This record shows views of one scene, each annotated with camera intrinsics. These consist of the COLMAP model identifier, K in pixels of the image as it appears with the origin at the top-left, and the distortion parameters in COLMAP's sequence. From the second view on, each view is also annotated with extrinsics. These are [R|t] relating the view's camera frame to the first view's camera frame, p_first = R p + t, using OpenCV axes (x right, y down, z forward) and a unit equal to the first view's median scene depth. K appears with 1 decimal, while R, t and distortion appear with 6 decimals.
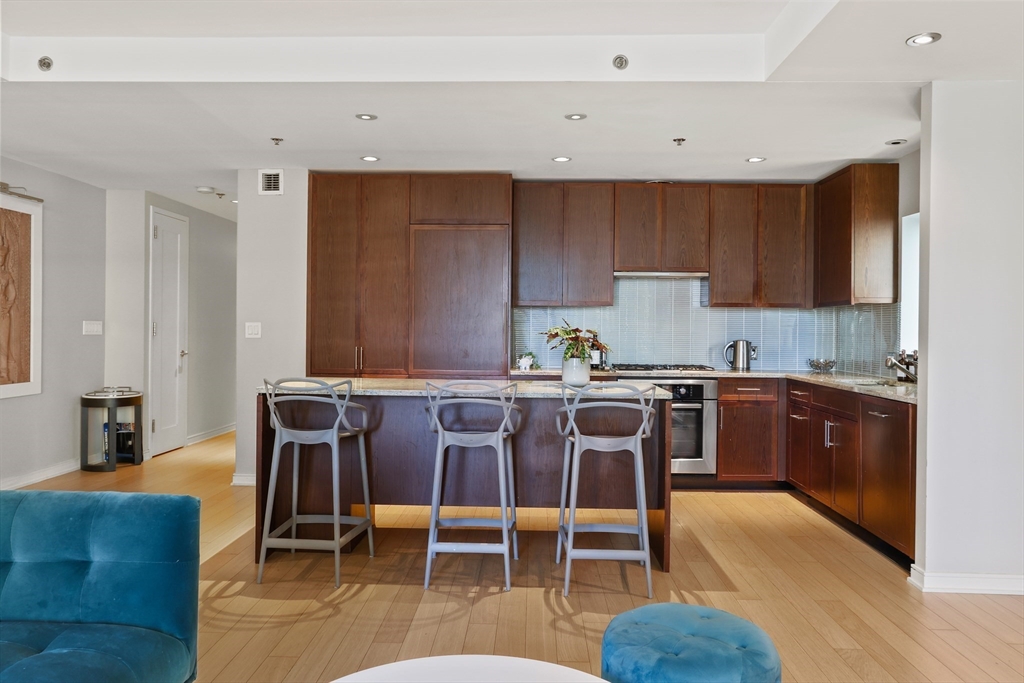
lens RADIAL K [[720.0, 0, 511.4], [0, 720.0, 334.9], [0, 0, 1]] dist [-0.004241, 0.007918]
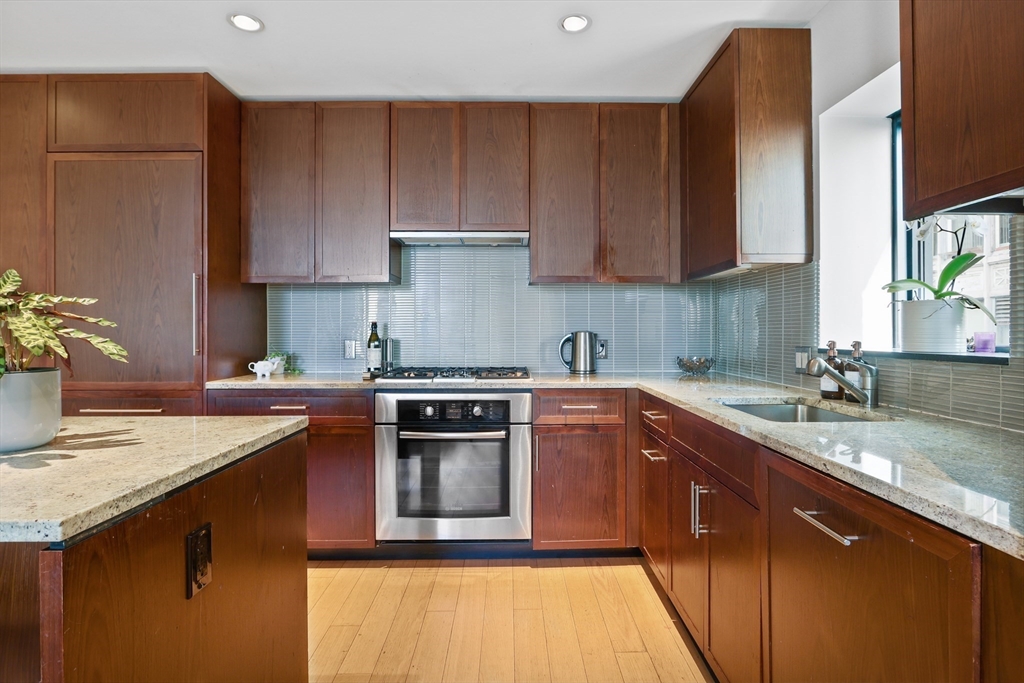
lens RADIAL K [[504.9, 0, 516.8], [0, 504.9, 333.8], [0, 0, 1]] dist [-0.009981, 0.000367]
pose [[0.999033, -0.010723, 0.042630, 0.250735], [0.010966, 0.999925, -0.005474, 0.012536], [-0.042568, 0.005937, 0.999076, 0.544753]]
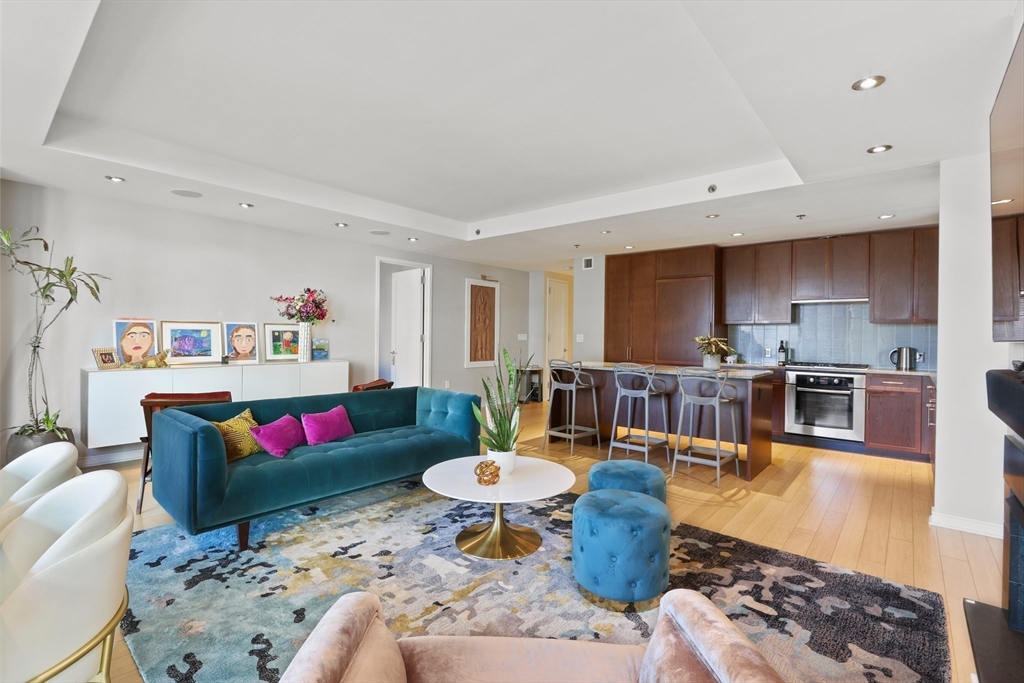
lens RADIAL K [[472.5, 0, 511.8], [0, 472.5, 337.7], [0, 0, 1]] dist [-0.010409, -0.000092]
pose [[0.783828, 0.002796, -0.620972, 0.308992], [-0.009587, 0.999925, -0.007599, 0.003423], [0.620904, 0.011910, 0.783796, -0.144281]]
